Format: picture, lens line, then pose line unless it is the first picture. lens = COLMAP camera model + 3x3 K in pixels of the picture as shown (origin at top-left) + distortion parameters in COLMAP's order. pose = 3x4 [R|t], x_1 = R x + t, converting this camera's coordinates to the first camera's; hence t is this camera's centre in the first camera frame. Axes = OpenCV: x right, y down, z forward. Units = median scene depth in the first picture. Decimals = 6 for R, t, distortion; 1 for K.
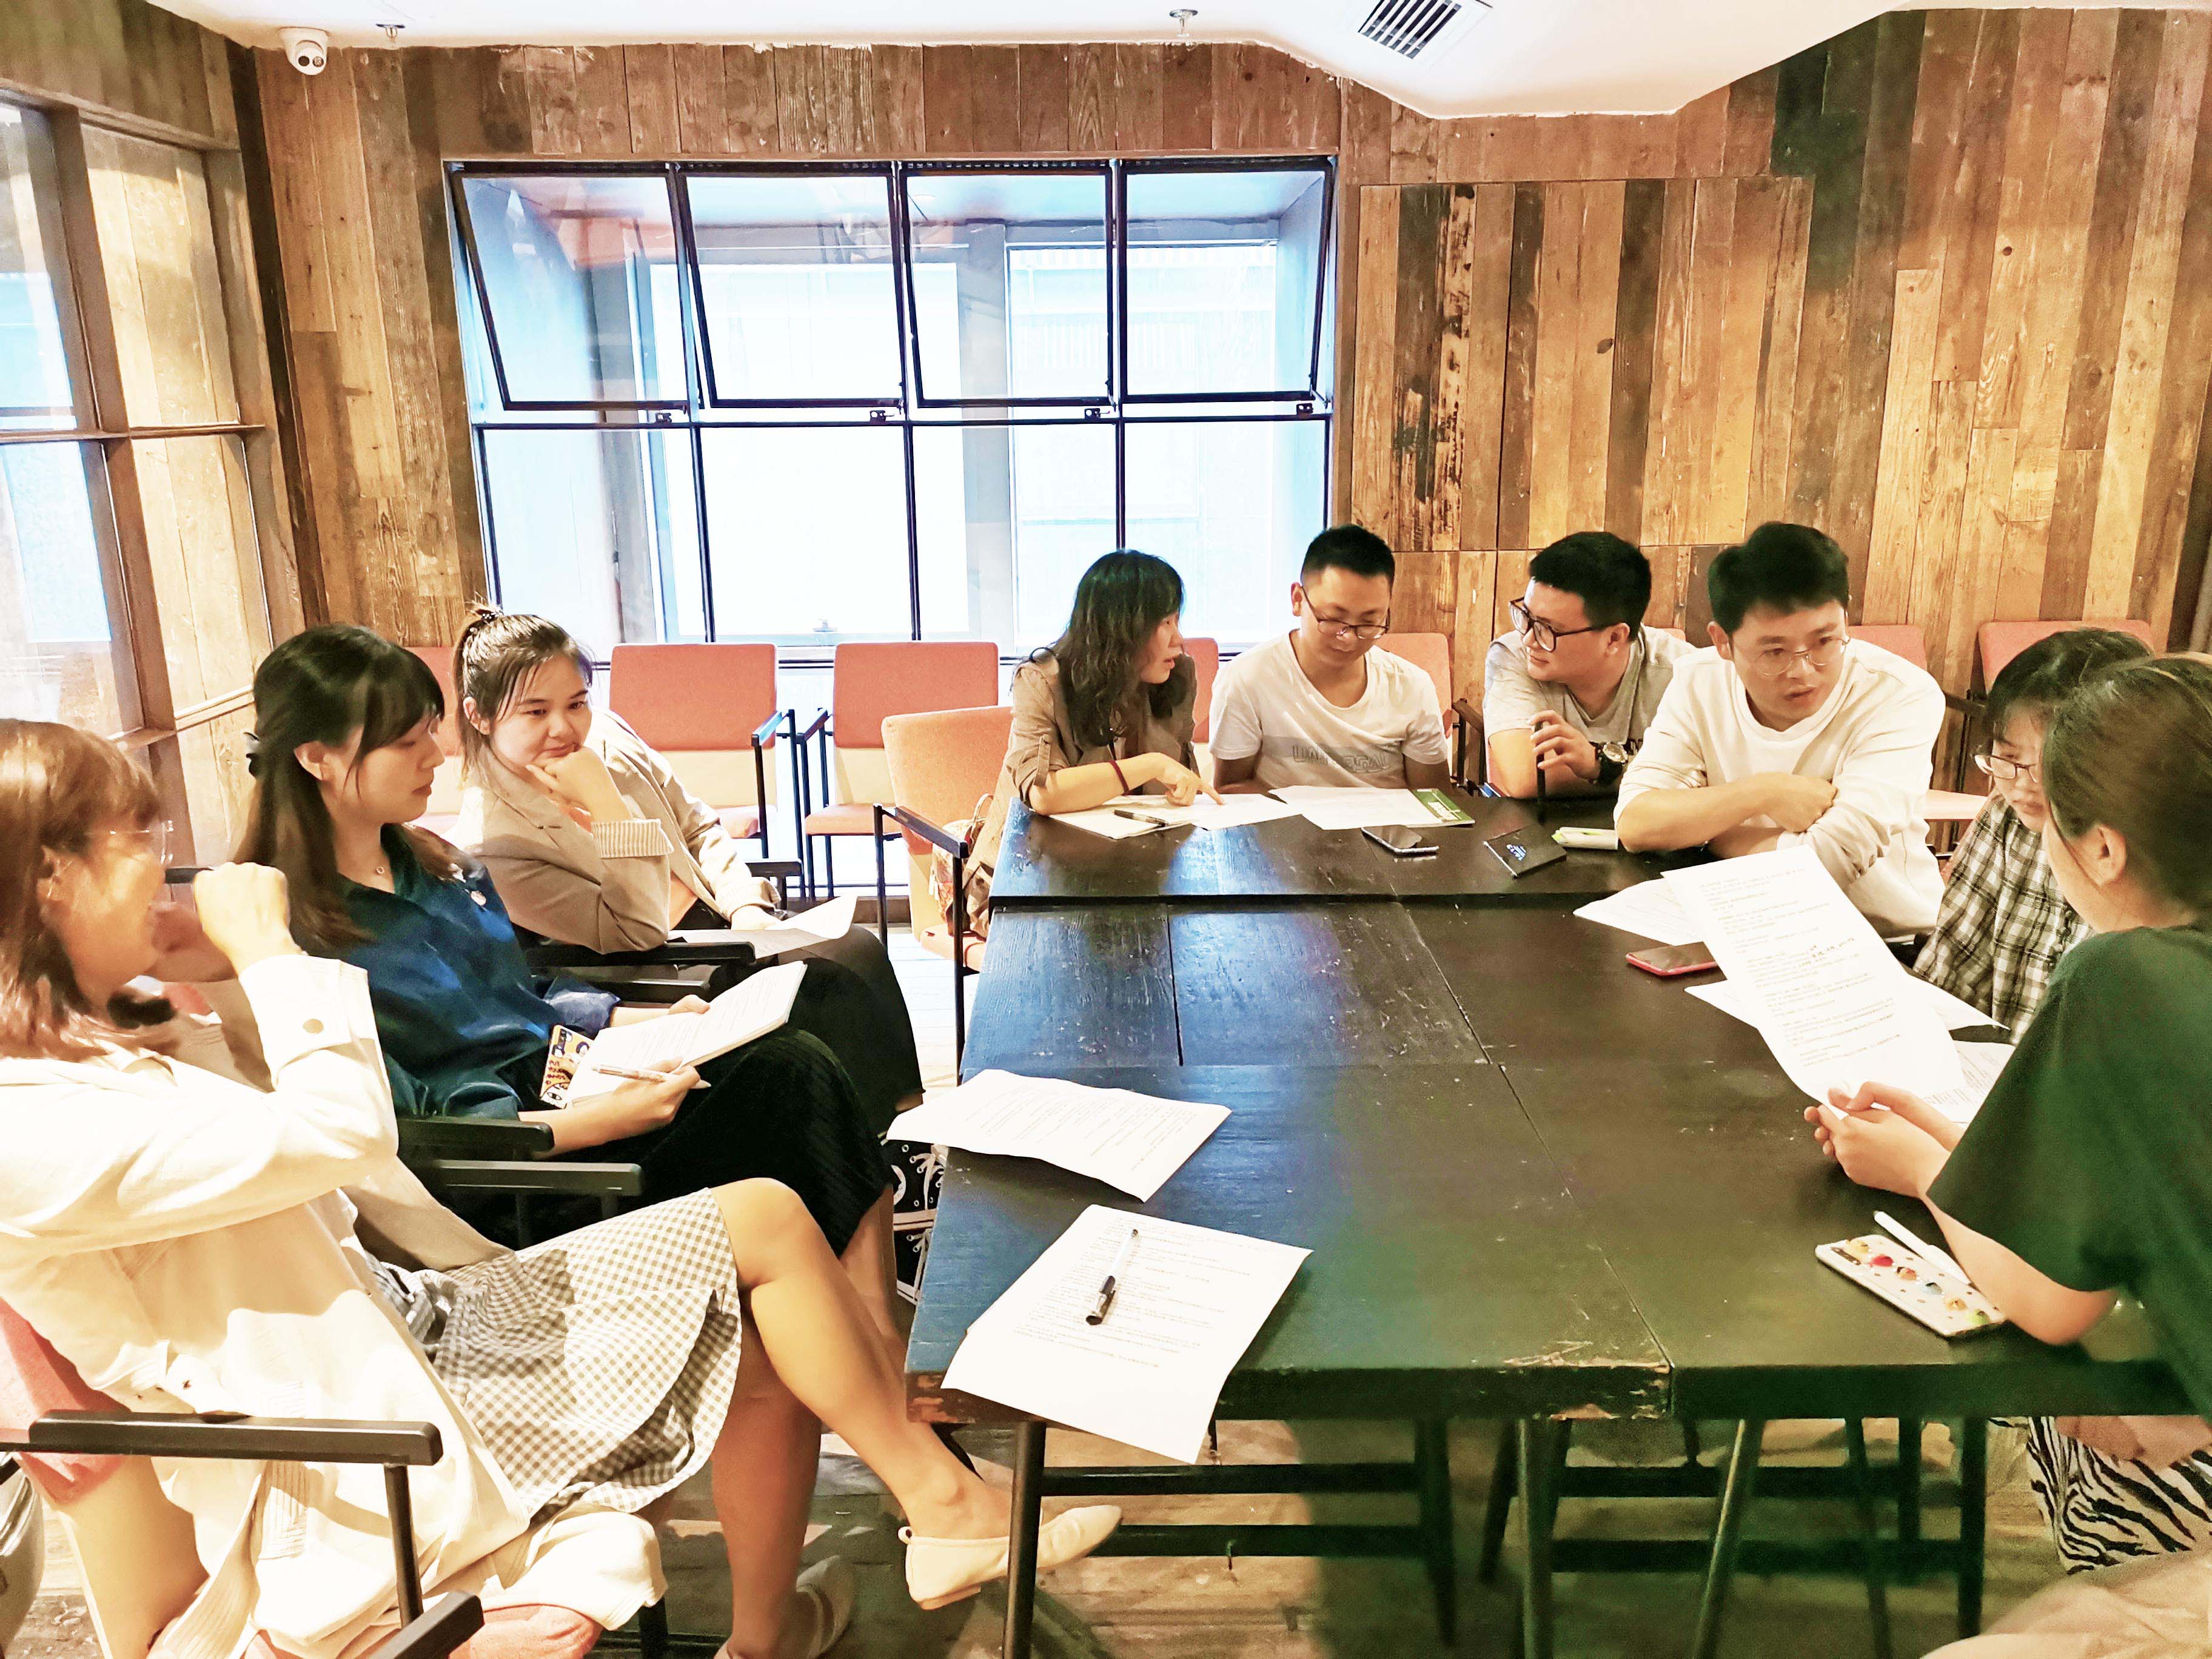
lens RADIAL K [[1638.5, 0, 1095.4], [0, 1638.5, 826.5], [0, 0, 1]] dist [0.029441, -0.002648]
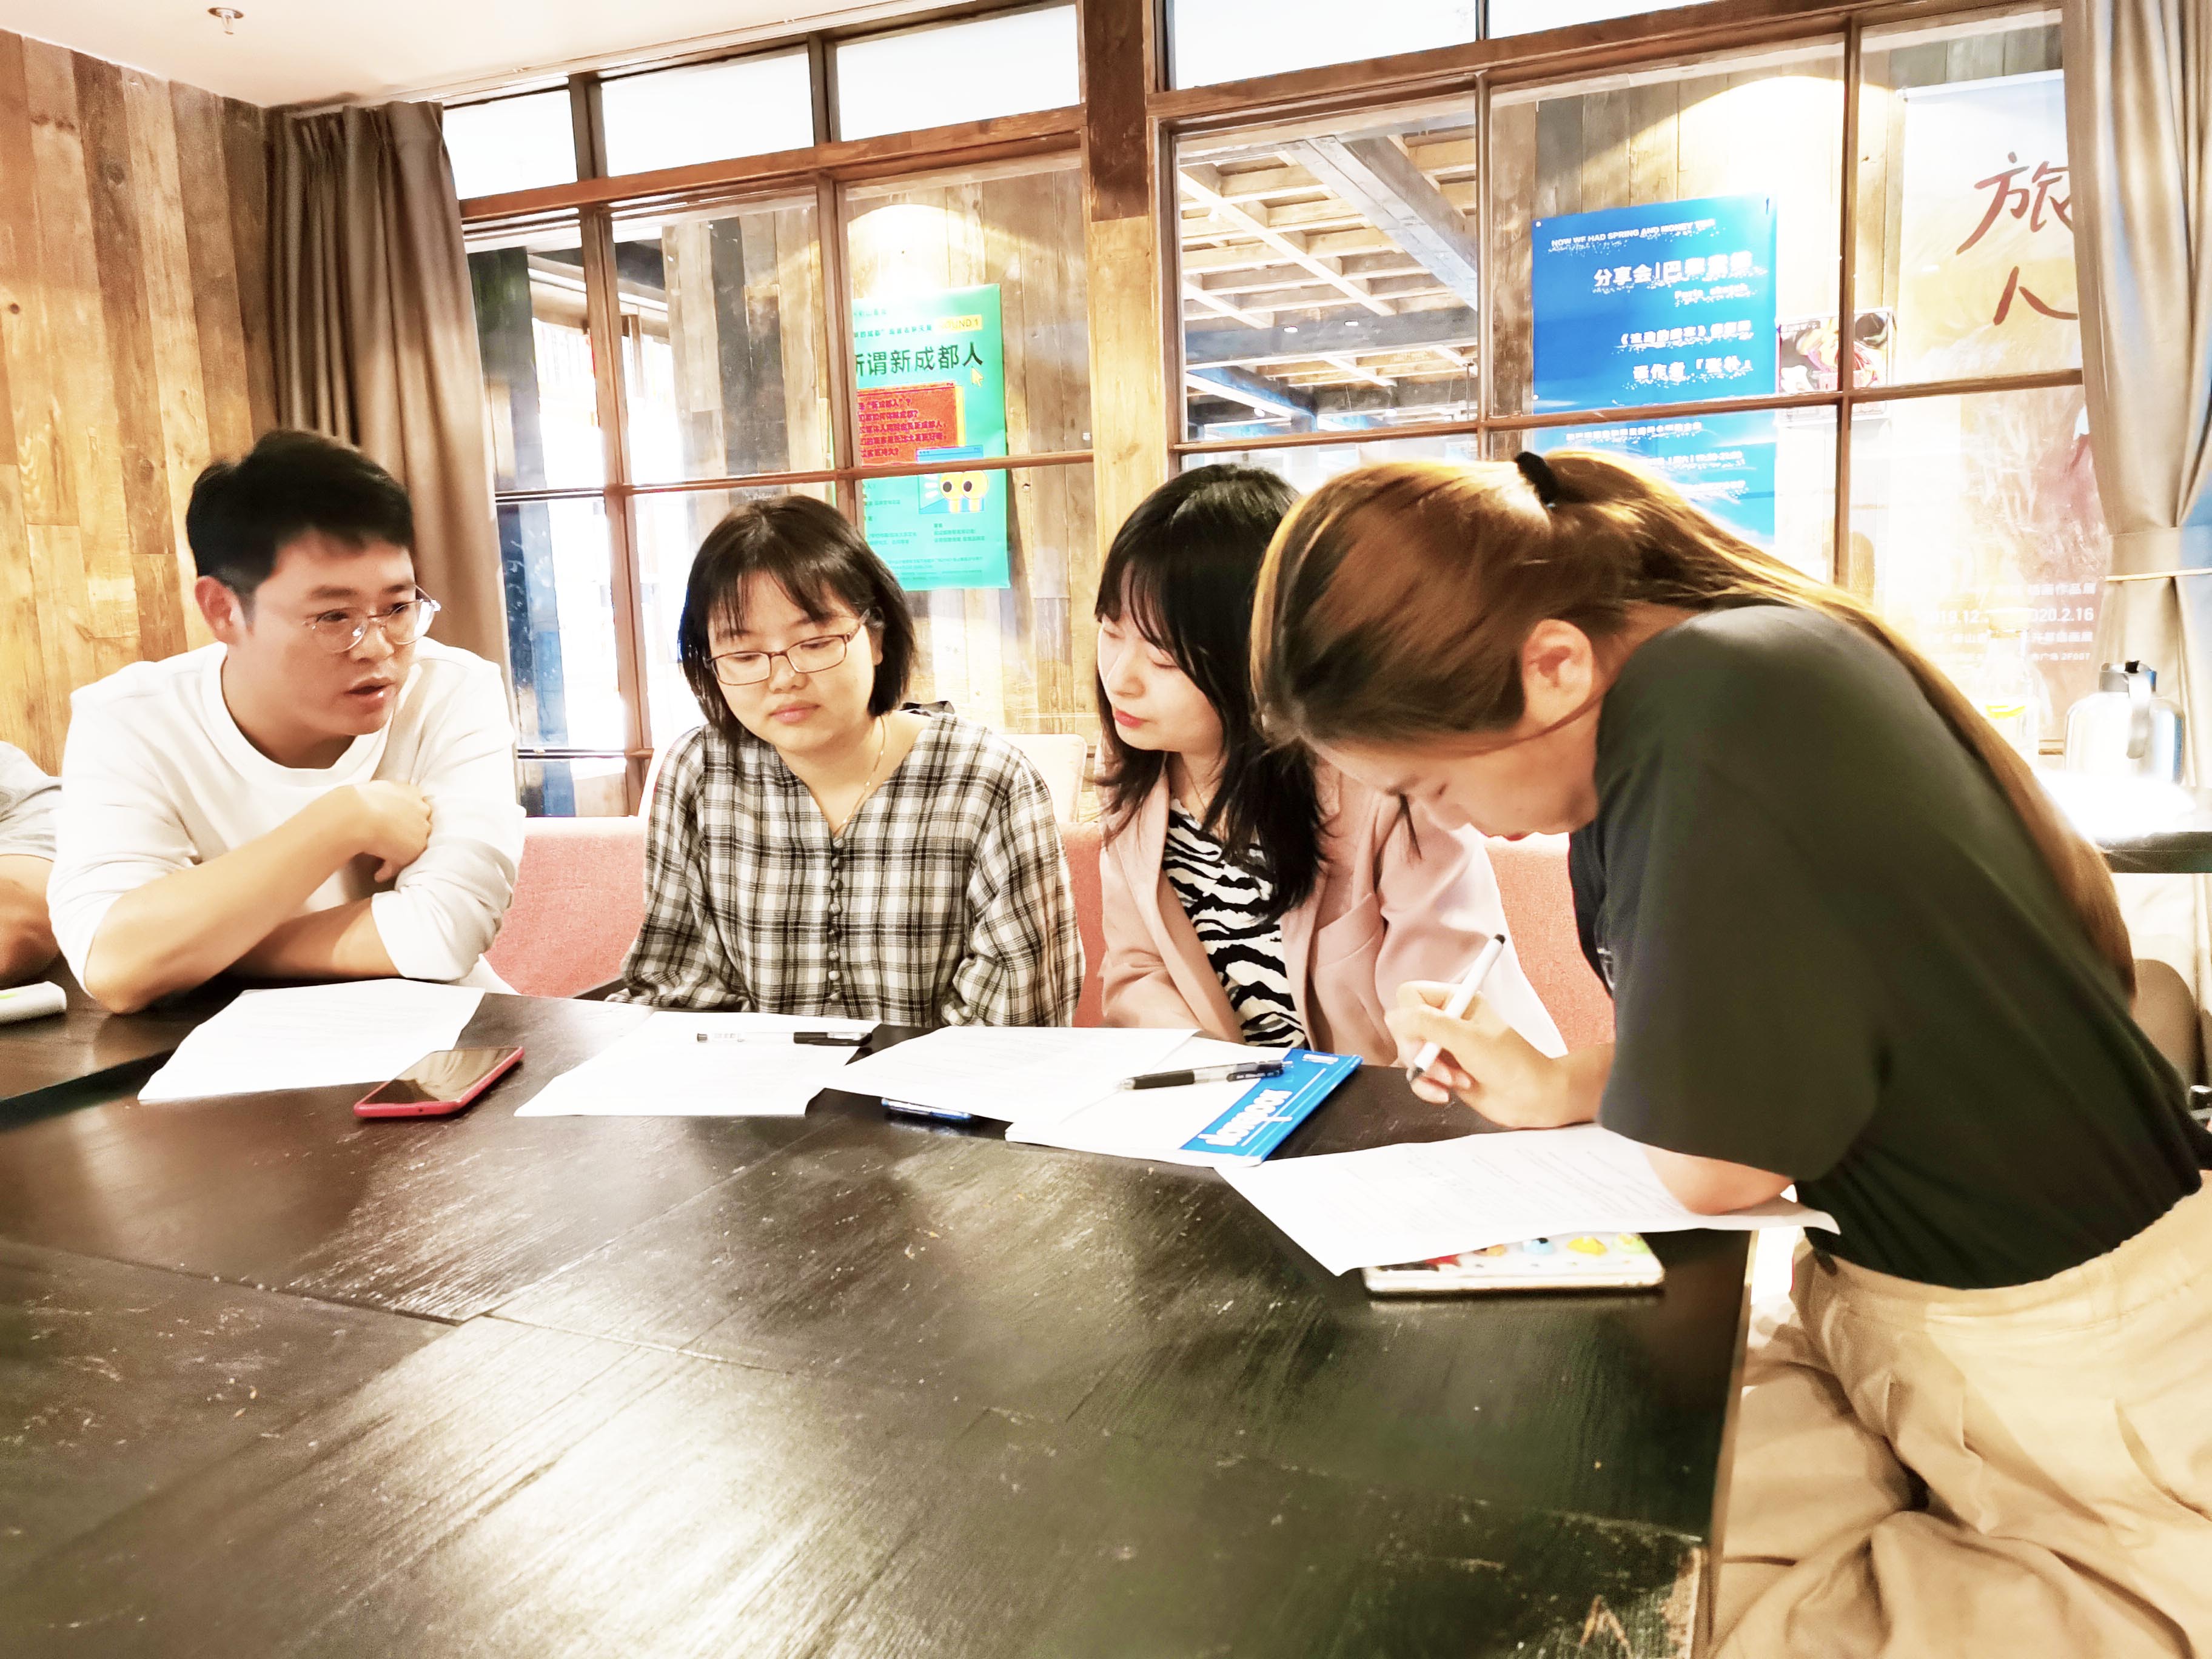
lens RADIAL K [[1638.5, 0, 1100.8], [0, 1638.5, 819.4], [0, 0, 1]] dist [0.029441, -0.002648]
pose [[0.329213, -0.126262, 0.935776, -0.071333], [0.287548, 0.957357, 0.028012, 0.024690], [-0.899408, 0.259858, 0.351481, 0.297136]]
